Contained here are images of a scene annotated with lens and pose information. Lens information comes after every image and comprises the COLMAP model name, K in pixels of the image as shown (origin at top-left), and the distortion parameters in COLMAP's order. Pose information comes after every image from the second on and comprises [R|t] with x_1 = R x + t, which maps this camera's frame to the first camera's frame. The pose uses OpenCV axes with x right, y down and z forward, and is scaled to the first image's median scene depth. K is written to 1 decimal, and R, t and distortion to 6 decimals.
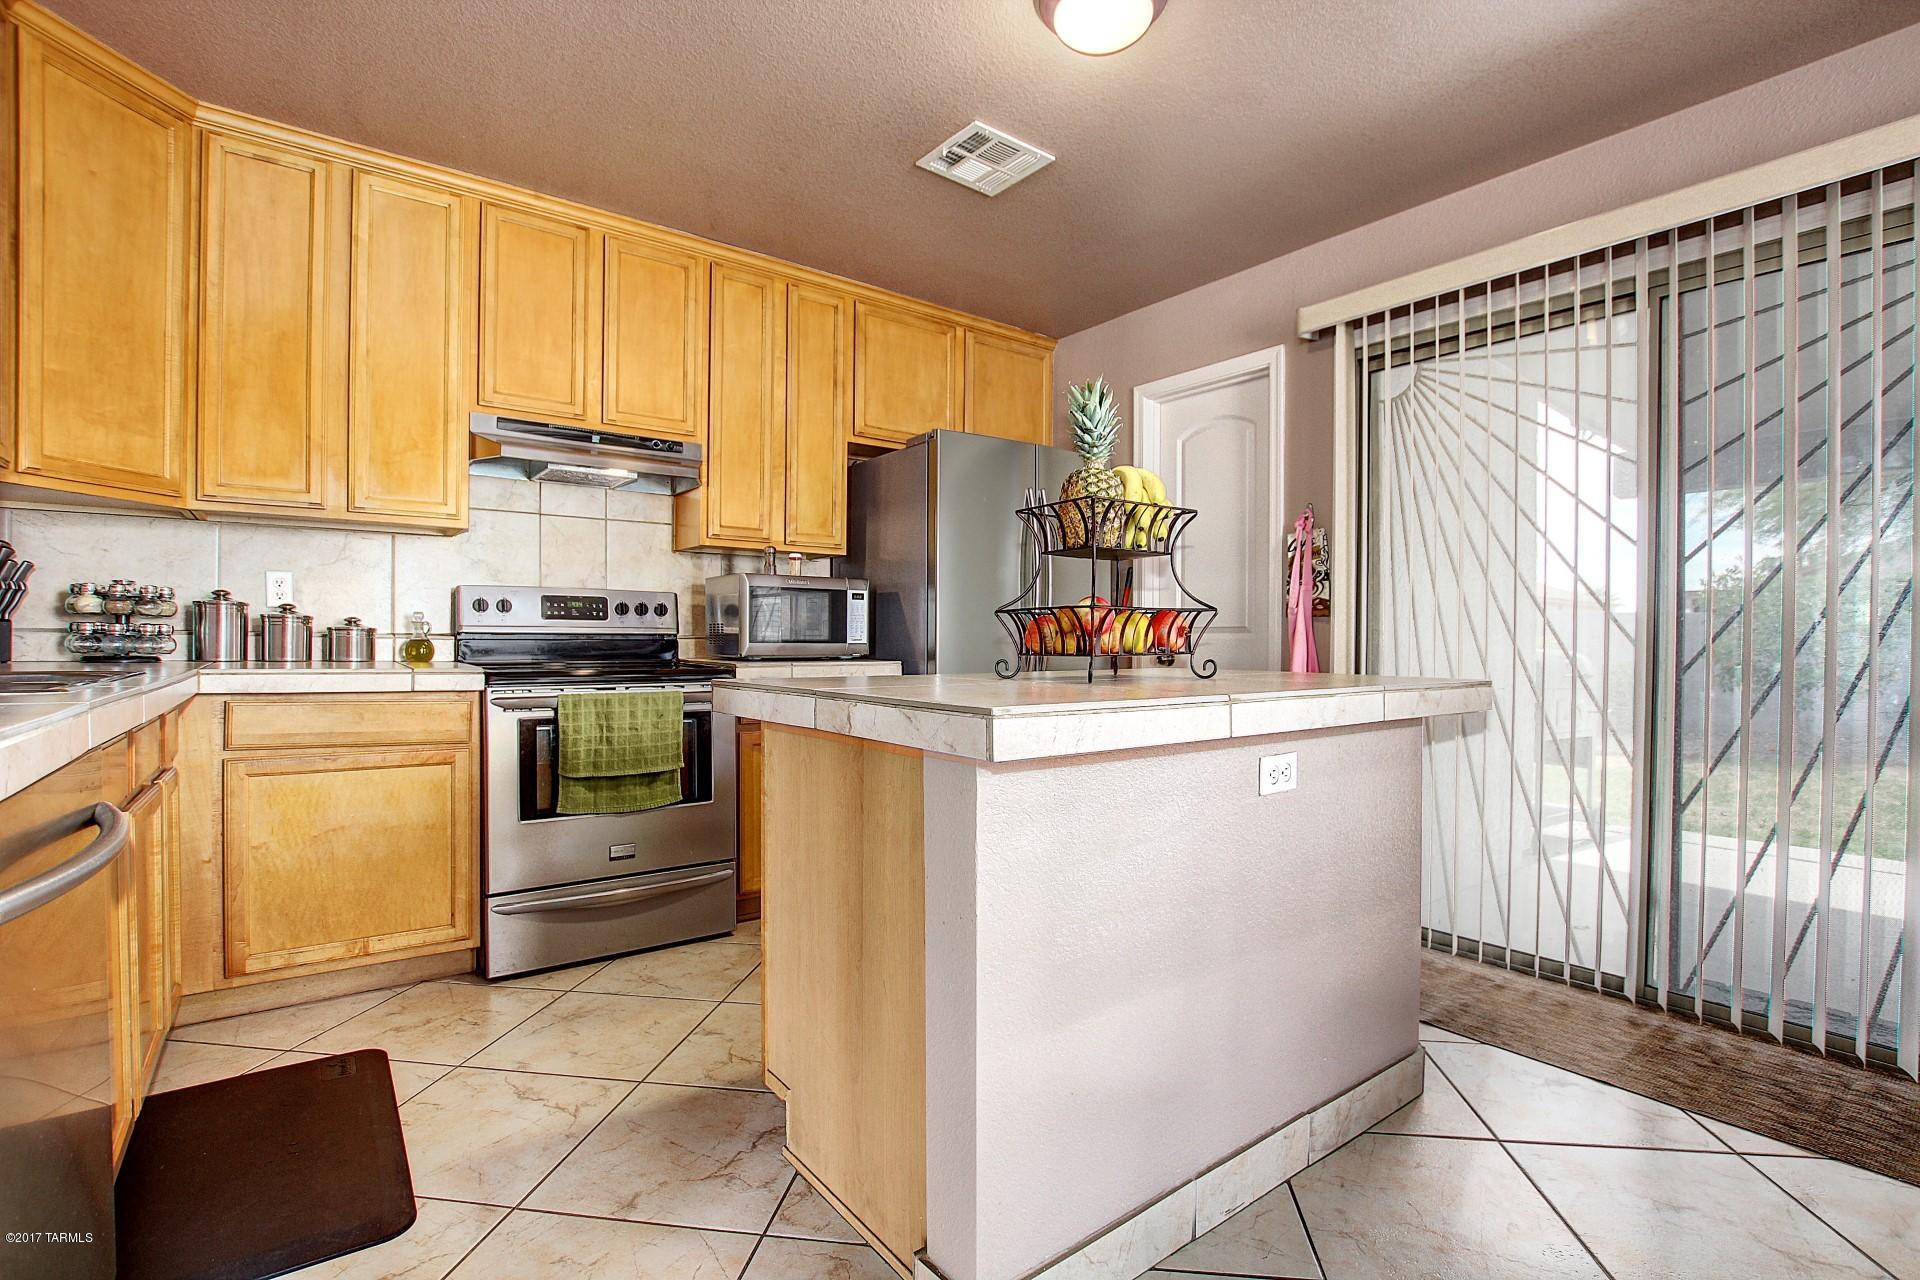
lens RADIAL K [[890.4, 0, 968.9], [0, 890.4, 644.8], [0, 0, 1]] dist [-0.026049, 0.000924]
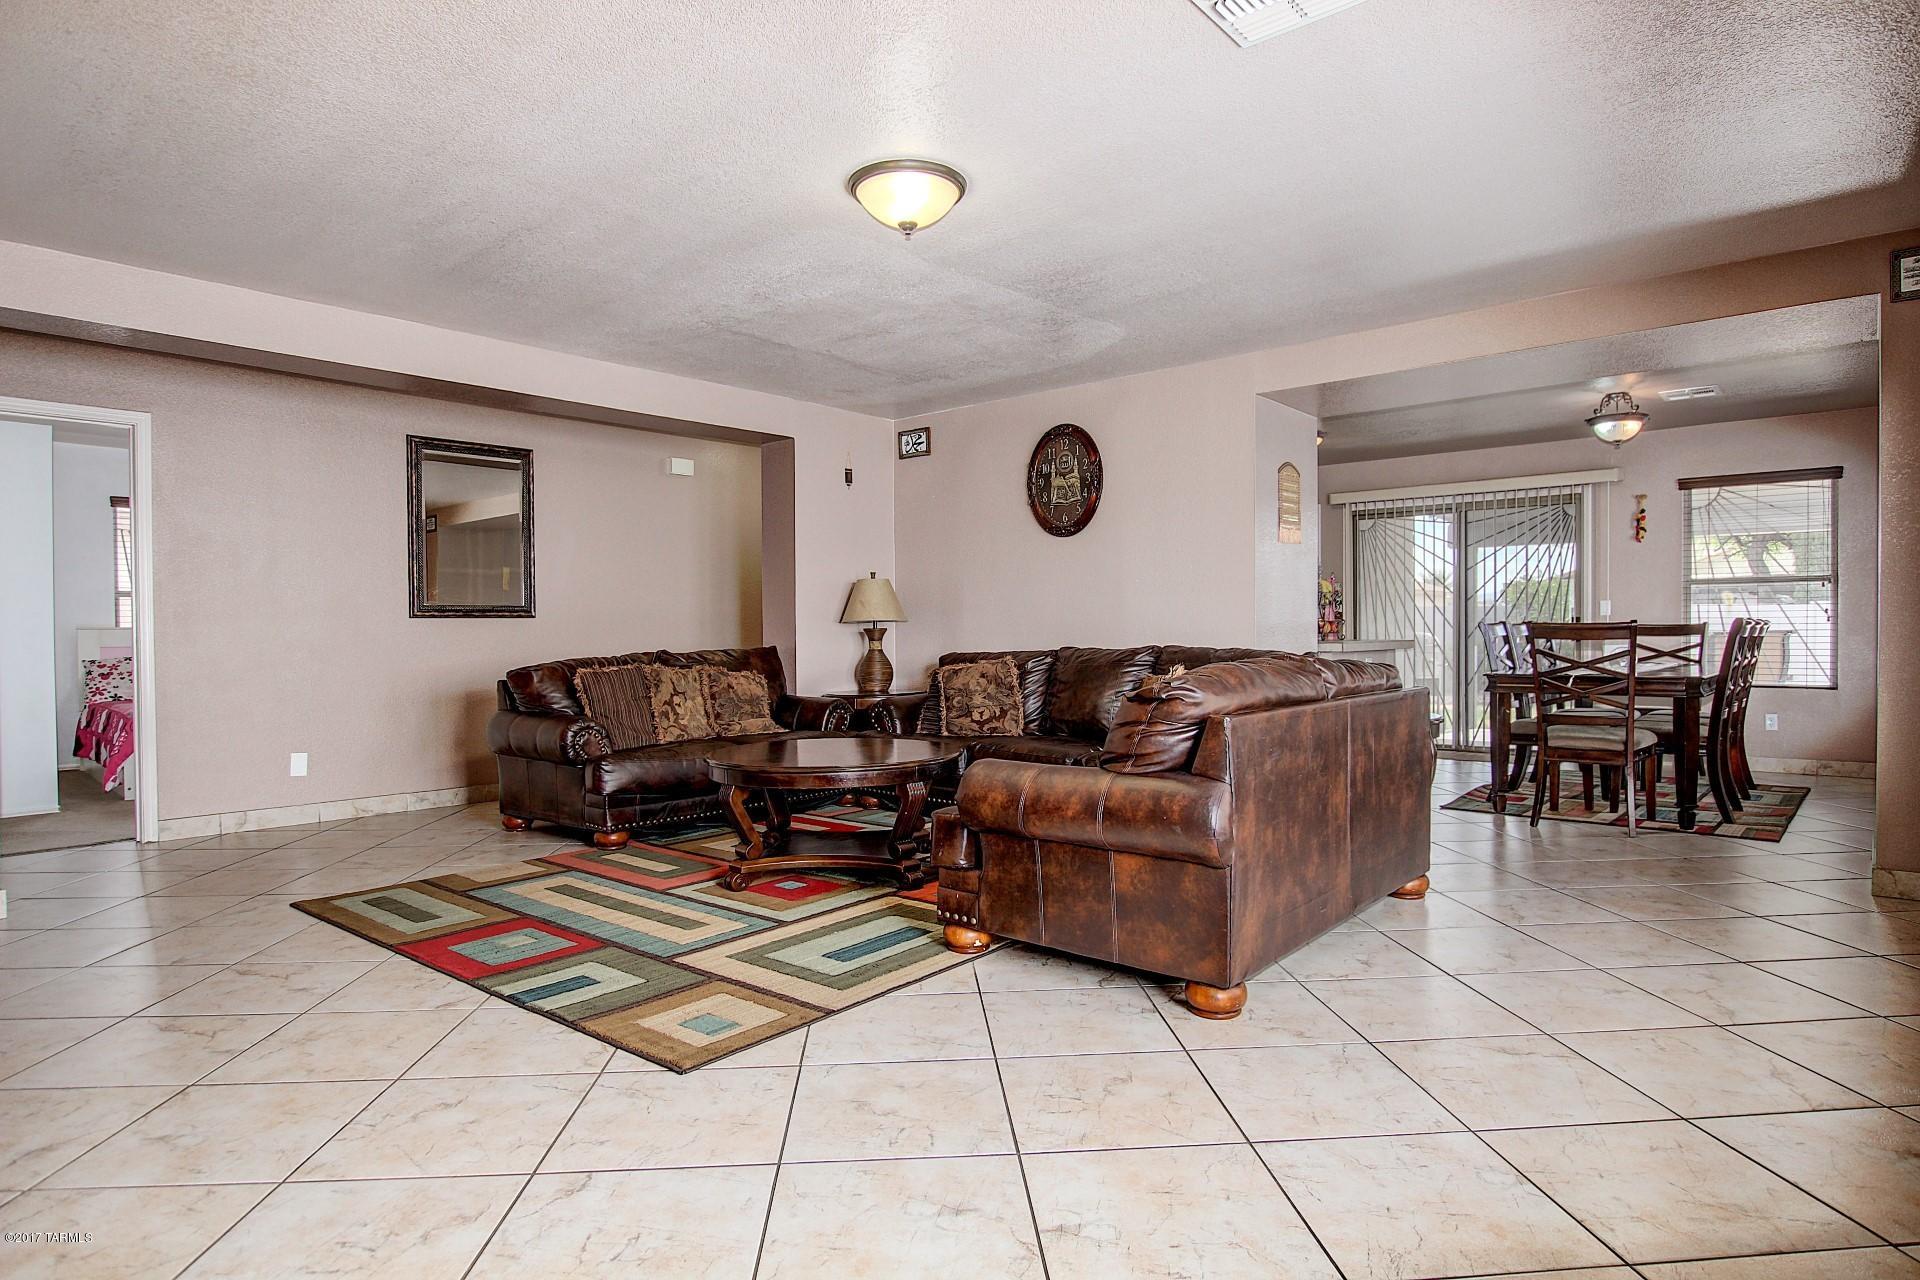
lens RADIAL K [[1083.7, 0, 960.0], [0, 1083.7, 640.0], [0, 0, 1]] dist [-0.004136, -0.001093]
pose [[0.975825, -0.021627, 0.217482, -1.232619], [0.019488, 0.999738, 0.011979, -0.026122], [-0.217684, -0.007451, 0.975991, -1.637905]]
